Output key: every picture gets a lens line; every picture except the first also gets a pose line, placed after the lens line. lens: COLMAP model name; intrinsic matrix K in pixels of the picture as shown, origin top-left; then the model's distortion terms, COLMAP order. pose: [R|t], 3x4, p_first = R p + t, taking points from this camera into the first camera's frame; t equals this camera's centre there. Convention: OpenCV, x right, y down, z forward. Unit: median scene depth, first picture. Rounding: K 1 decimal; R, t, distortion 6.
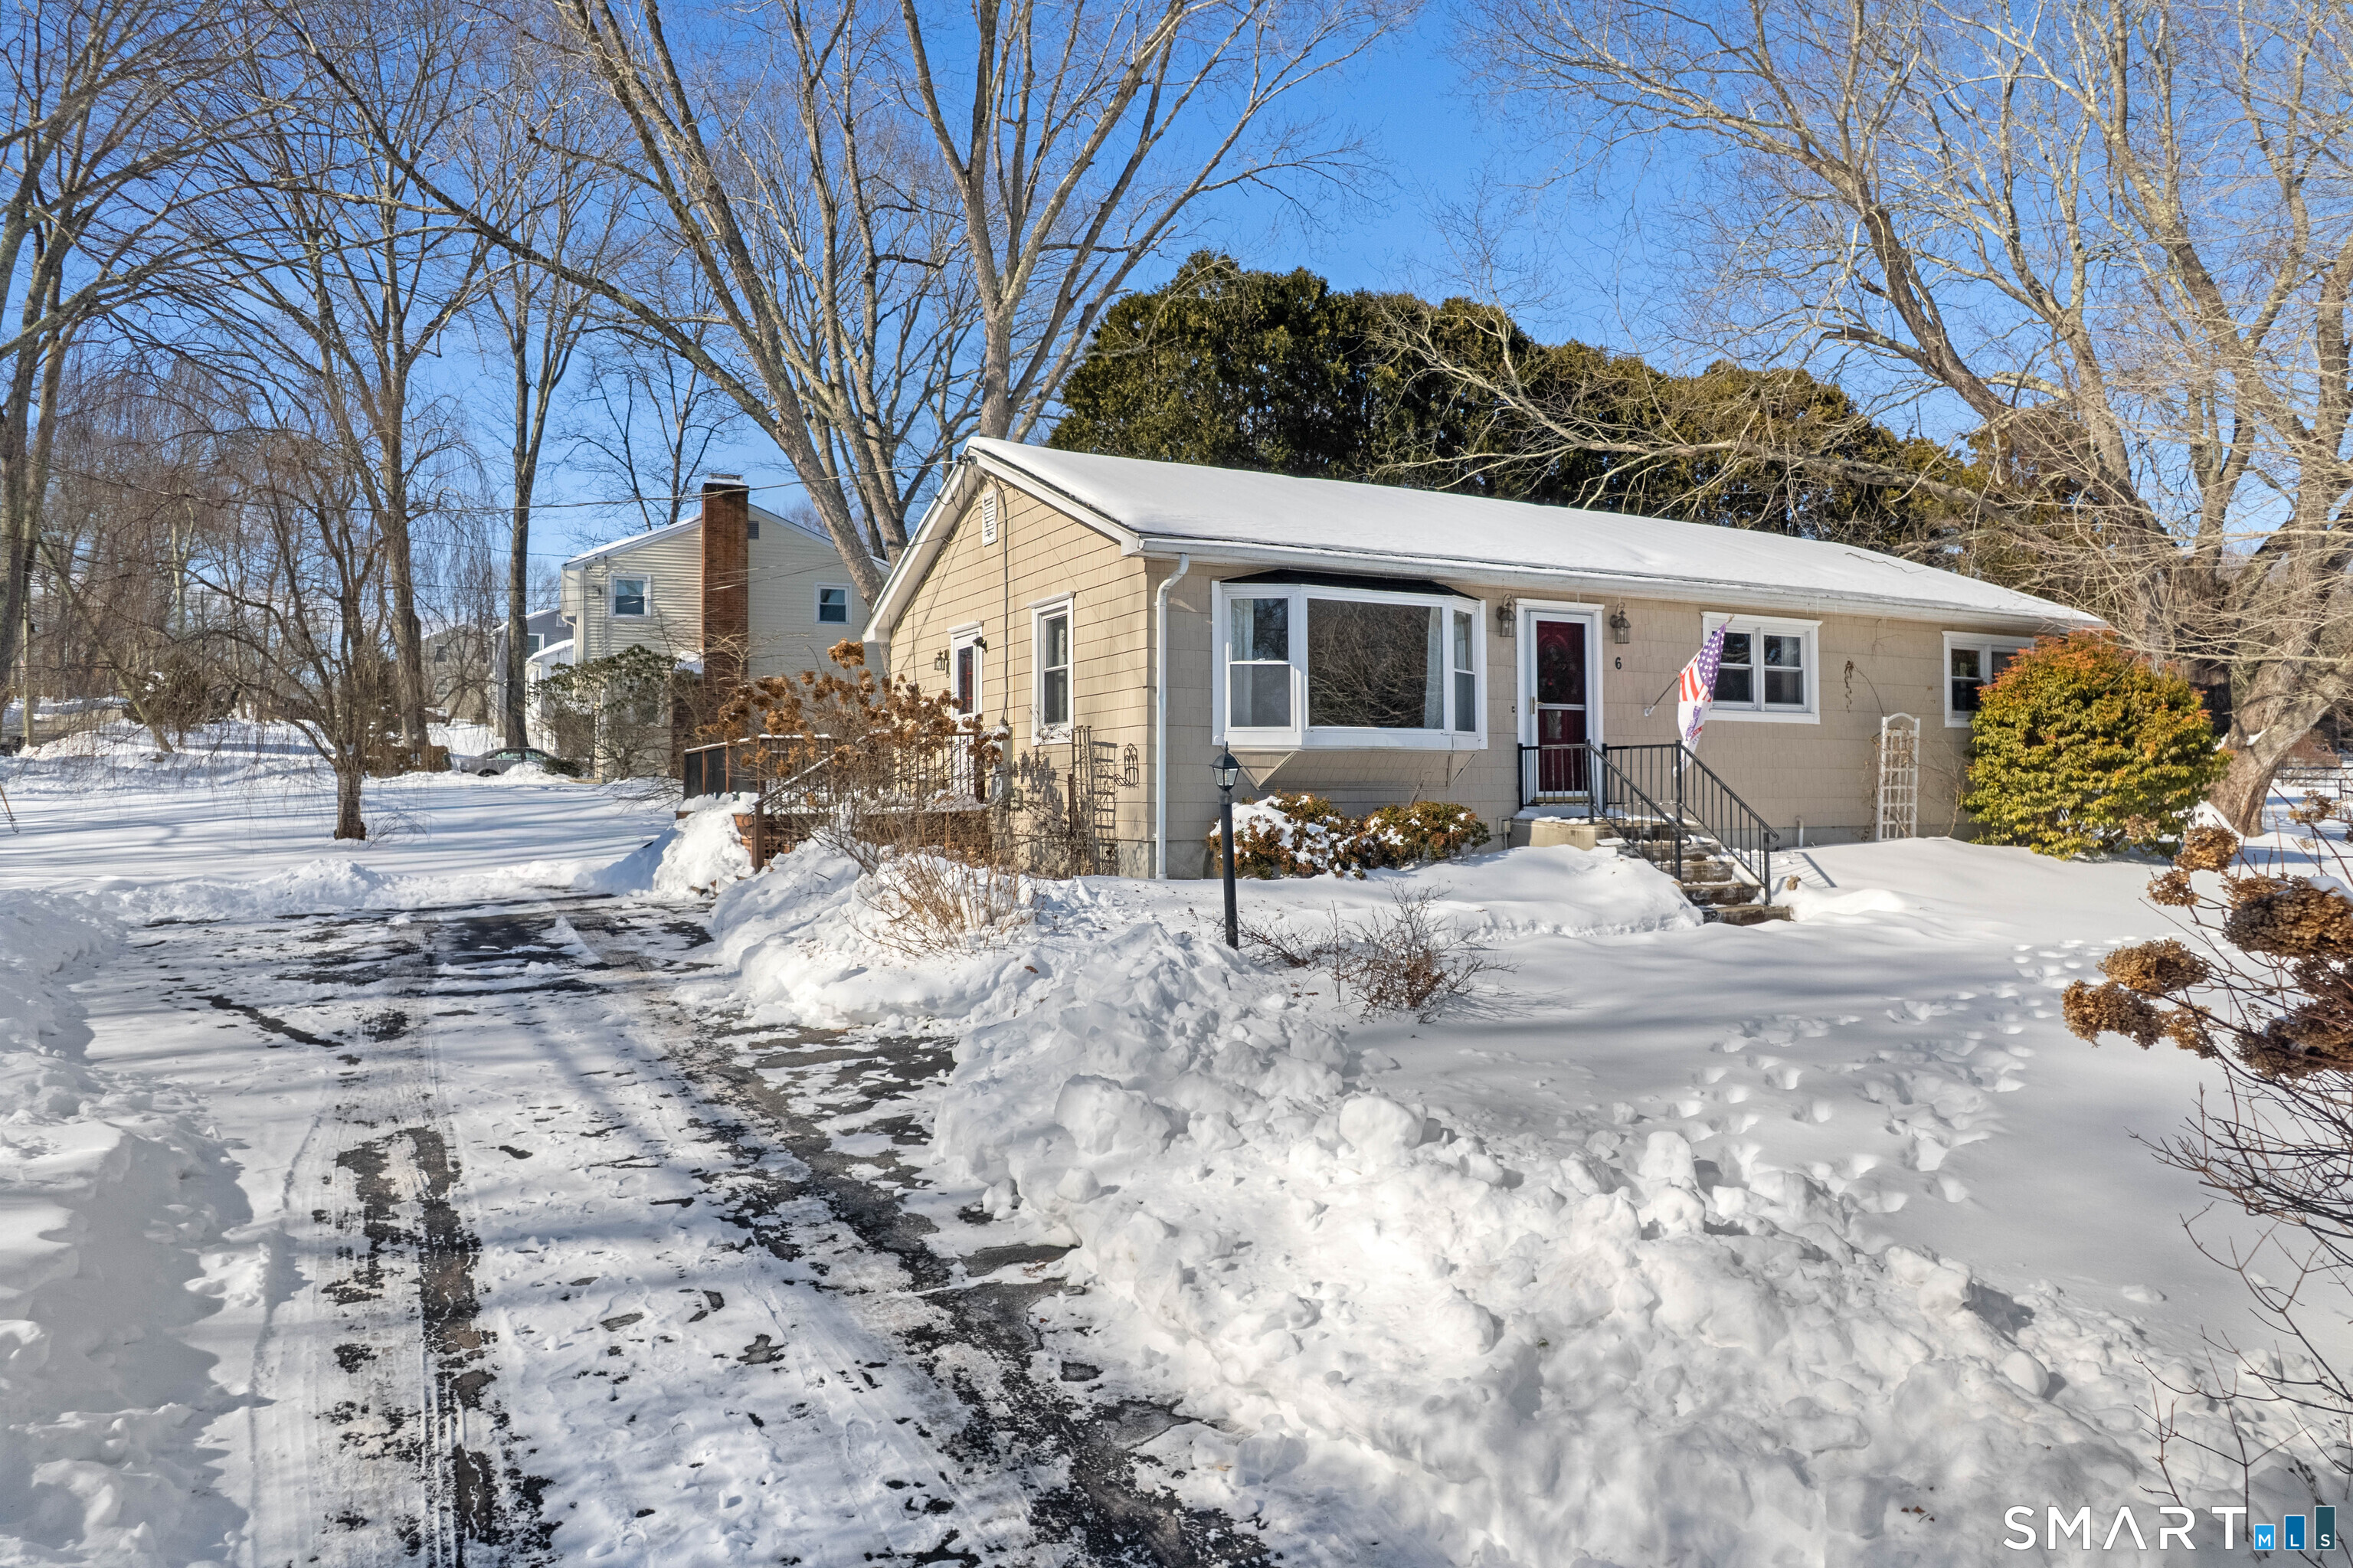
lens RADIAL K [[1499.4, 0, 1176.5], [0, 1499.4, 784.0], [0, 0, 1]] dist [-0.071922, 0.053265]
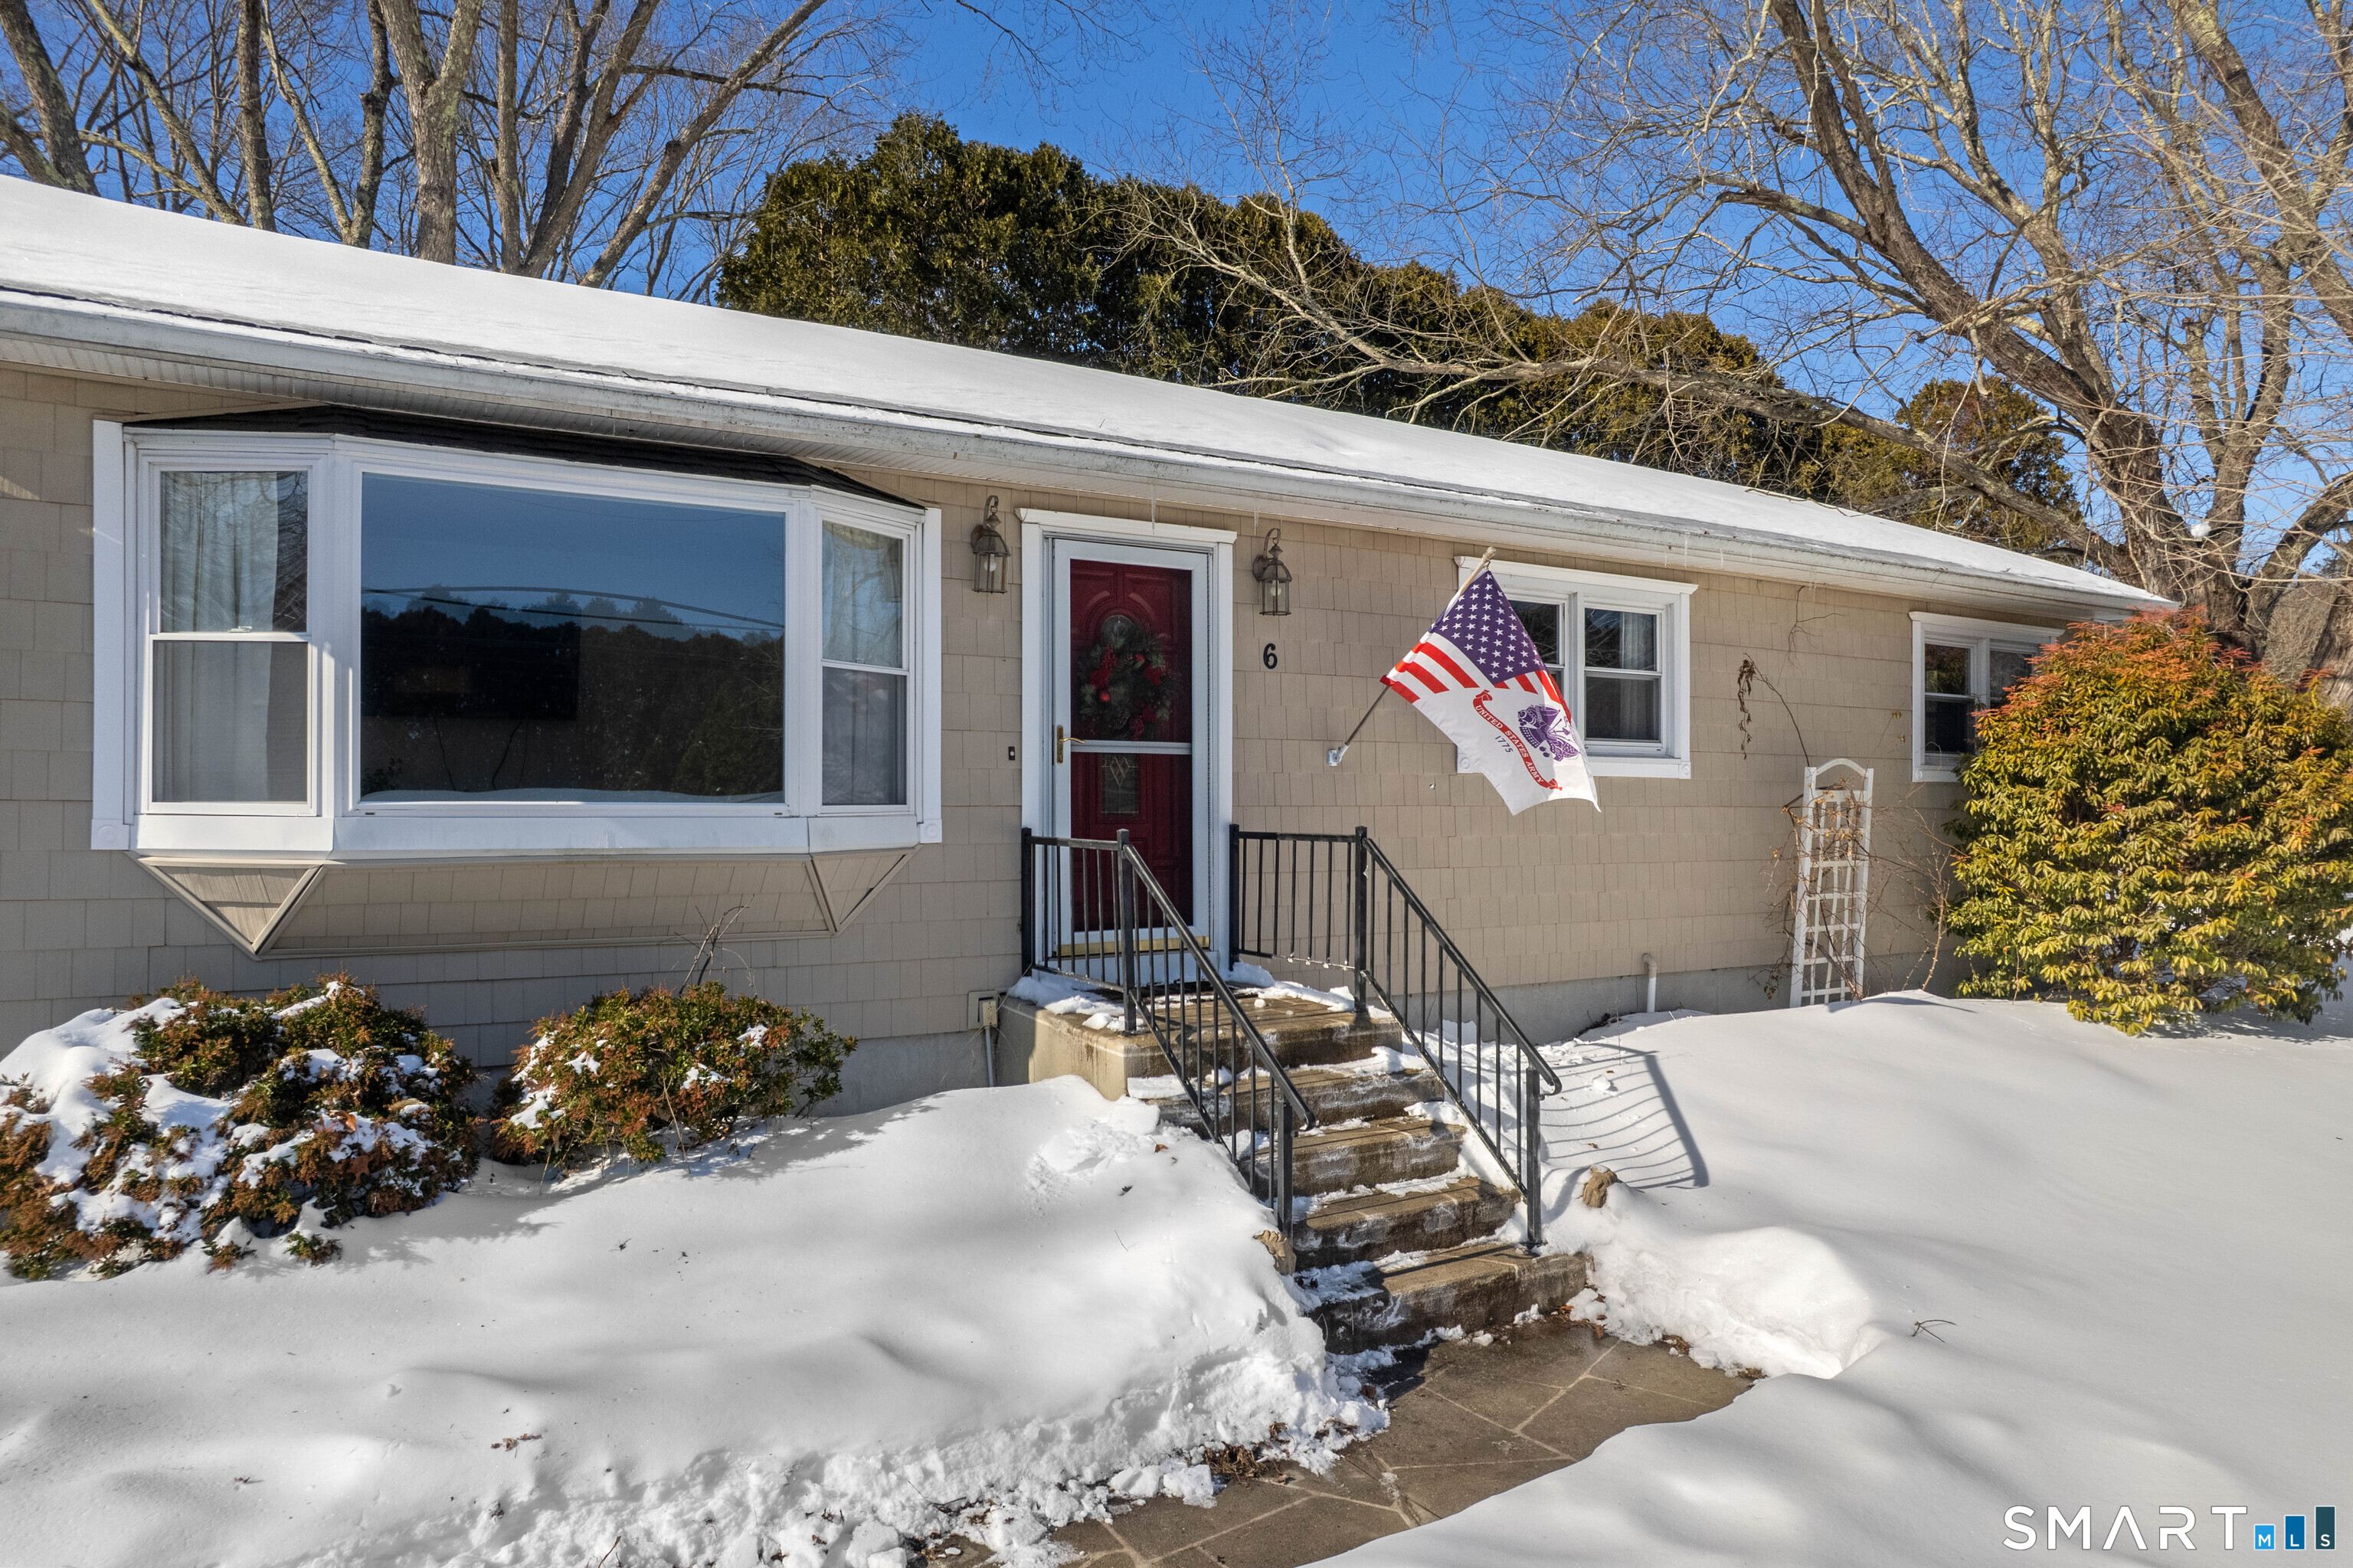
lens RADIAL K [[1519.3, 0, 1181.2], [0, 1519.3, 816.3], [0, 0, 1]] dist [-0.070885, 0.064076]
pose [[0.998100, 0.006230, 0.061292, 0.222185], [-0.006969, 0.999906, 0.011840, -0.032727], [-0.061212, -0.012245, 0.998050, 0.478987]]
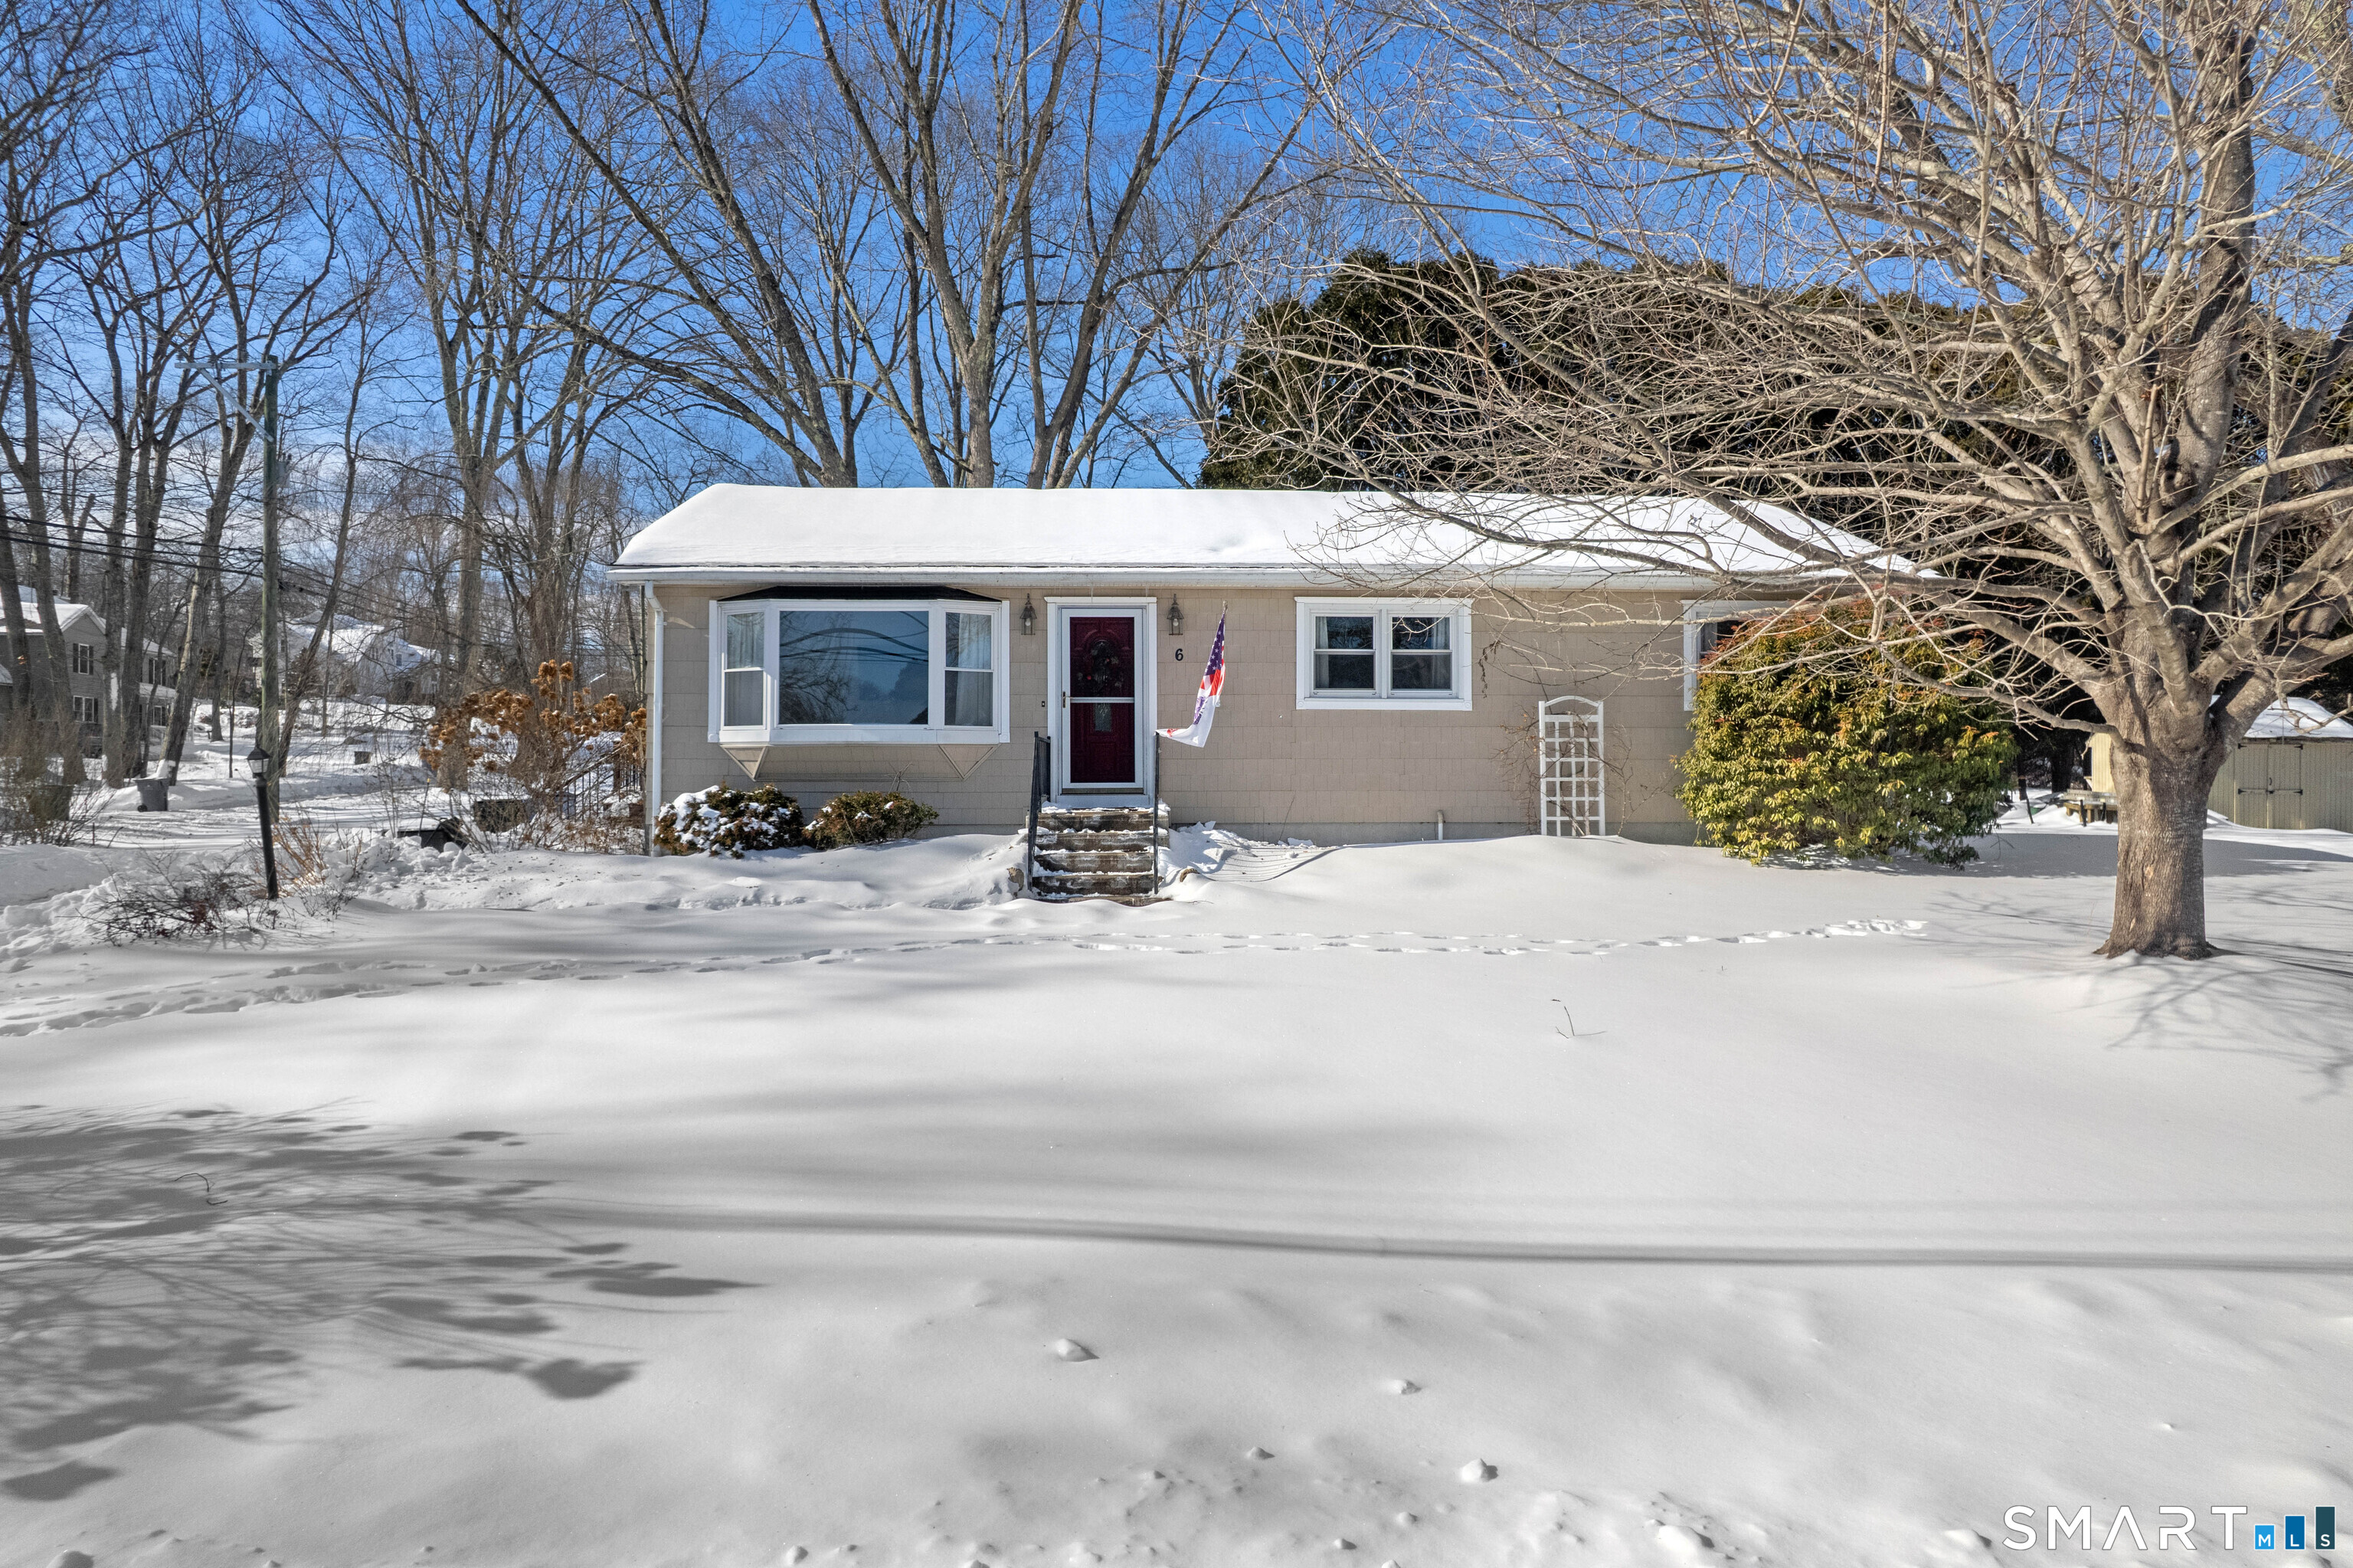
lens RADIAL K [[1499.4, 0, 1176.5], [0, 1499.4, 784.0], [0, 0, 1]] dist [-0.071922, 0.053265]
pose [[0.906760, -0.001120, -0.421646, 0.668662], [0.000044, 0.999997, -0.002561, 0.007407], [0.421647, 0.002304, 0.906757, 0.084438]]
